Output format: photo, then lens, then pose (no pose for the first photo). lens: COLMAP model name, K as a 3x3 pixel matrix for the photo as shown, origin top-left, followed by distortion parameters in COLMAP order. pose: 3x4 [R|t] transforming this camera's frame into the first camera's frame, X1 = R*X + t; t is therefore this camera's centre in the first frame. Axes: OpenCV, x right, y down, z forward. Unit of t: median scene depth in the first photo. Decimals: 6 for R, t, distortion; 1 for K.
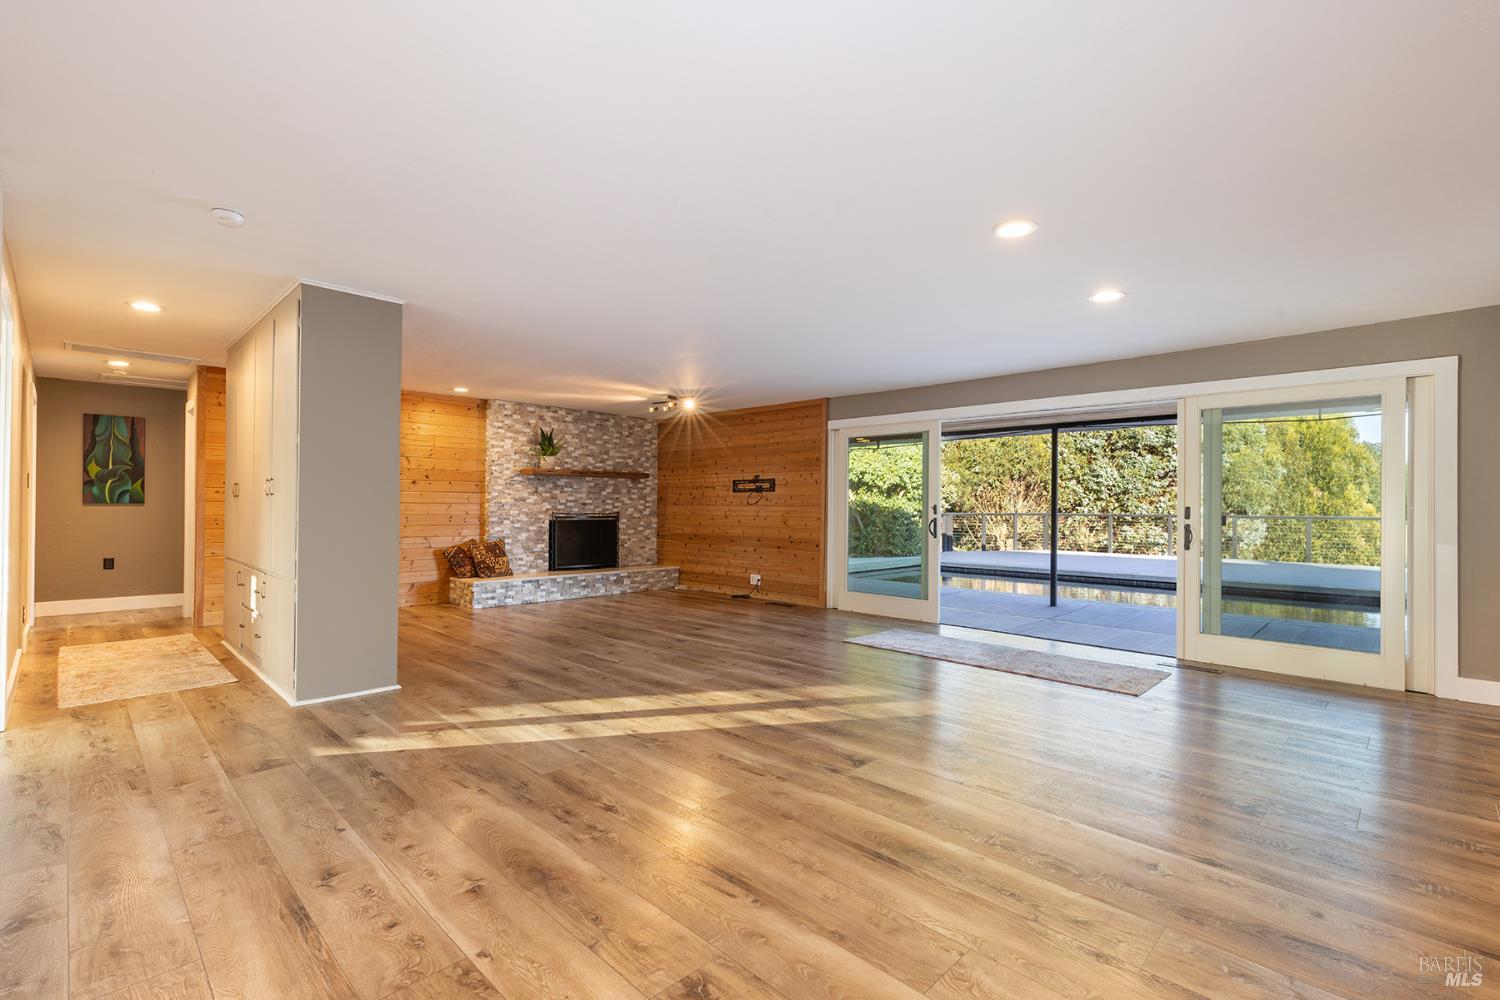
lens RADIAL K [[671.6, 0, 759.1], [0, 671.6, 503.5], [0, 0, 1]] dist [0.012412, -0.005757]
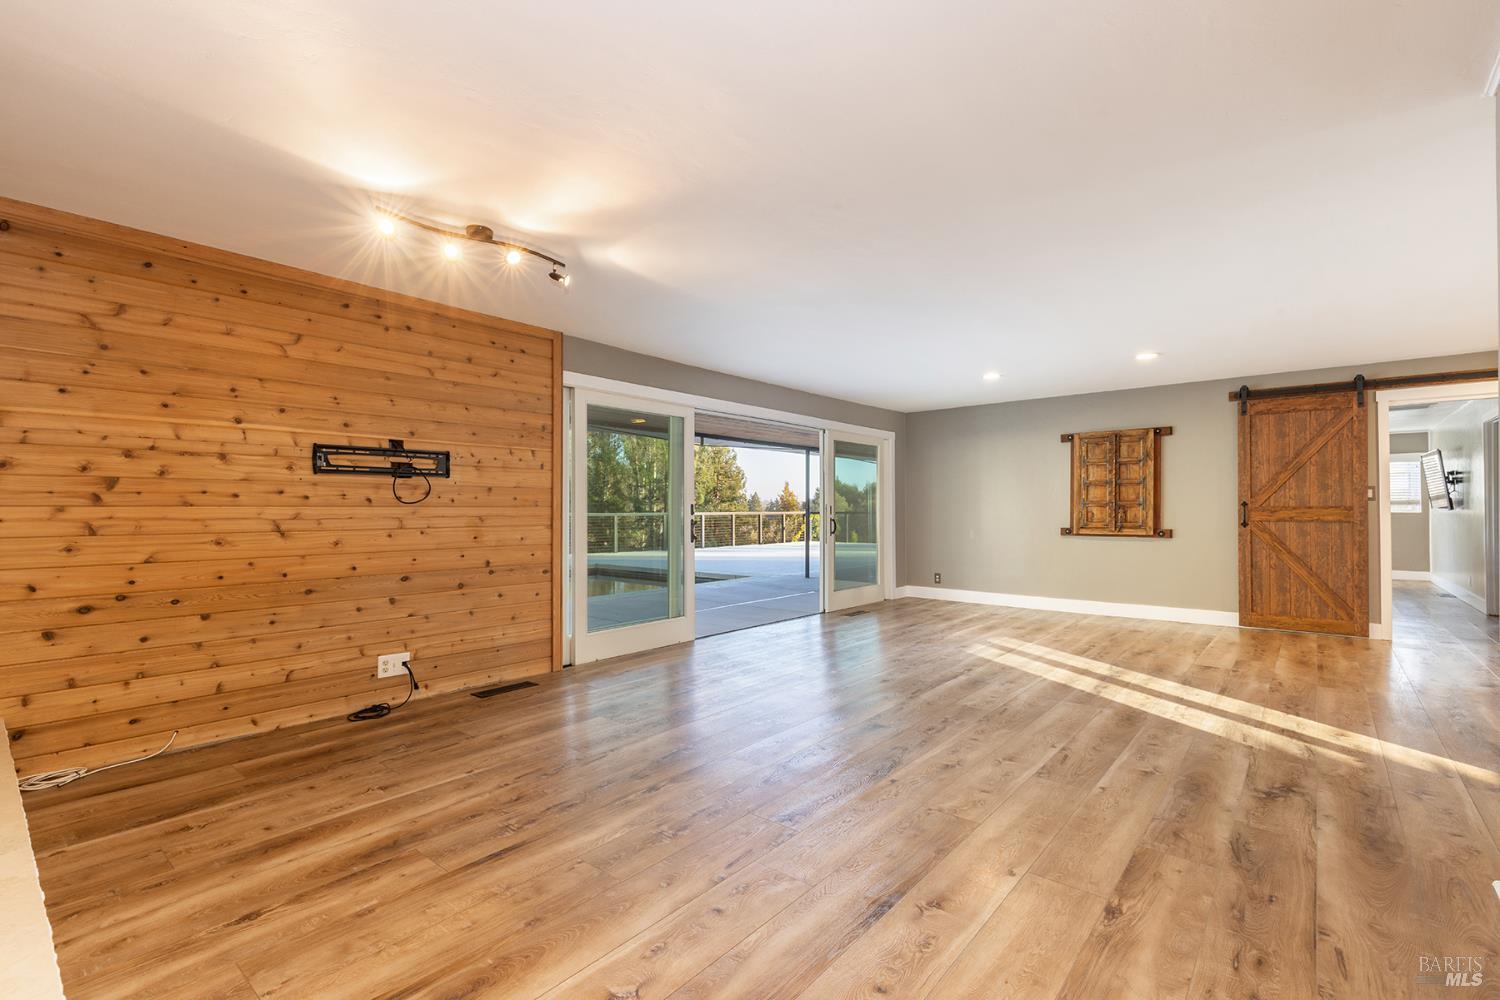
lens RADIAL K [[675.9, 0, 755.1], [0, 675.9, 503.6], [0, 0, 1]] dist [0.007619, -0.001388]
pose [[-0.080965, -0.000381, 0.996717, -0.491113], [-0.005576, 0.999984, -0.000071, 0.000545], [-0.996701, -0.005564, -0.080966, 0.788954]]
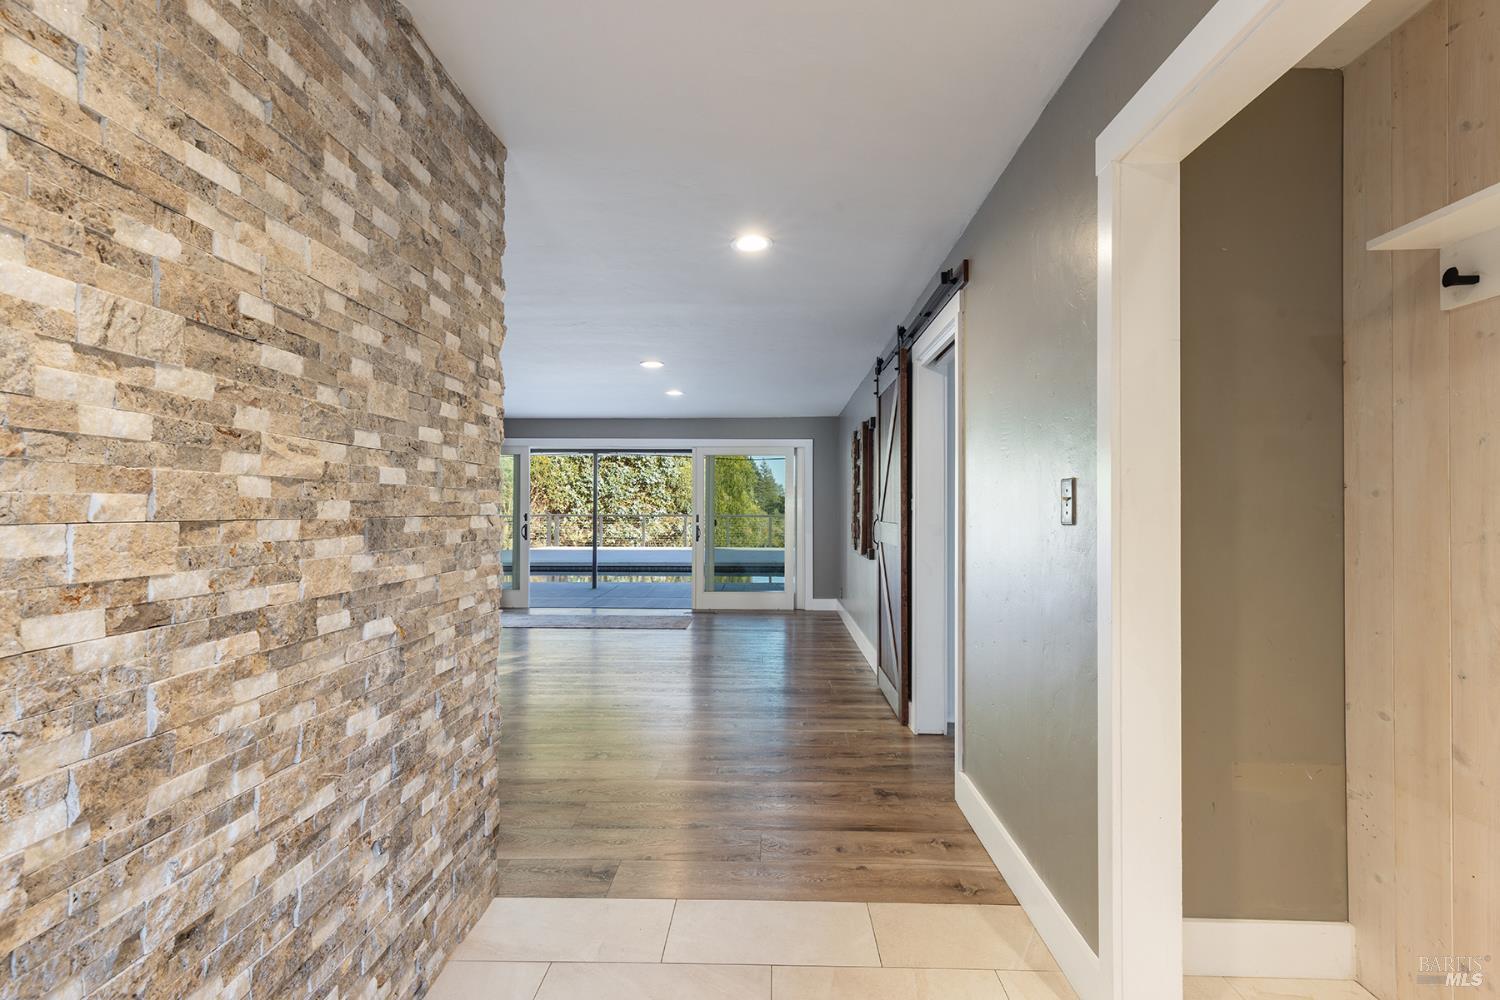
lens RADIAL K [[675.9, 0, 755.1], [0, 675.9, 503.6], [0, 0, 1]] dist [0.007619, -0.001388]
pose [[0.732137, -0.001475, 0.681155, -0.228501], [-0.000372, 0.999997, 0.002566, -0.015984], [-0.681157, -0.002132, 0.732134, -0.175401]]
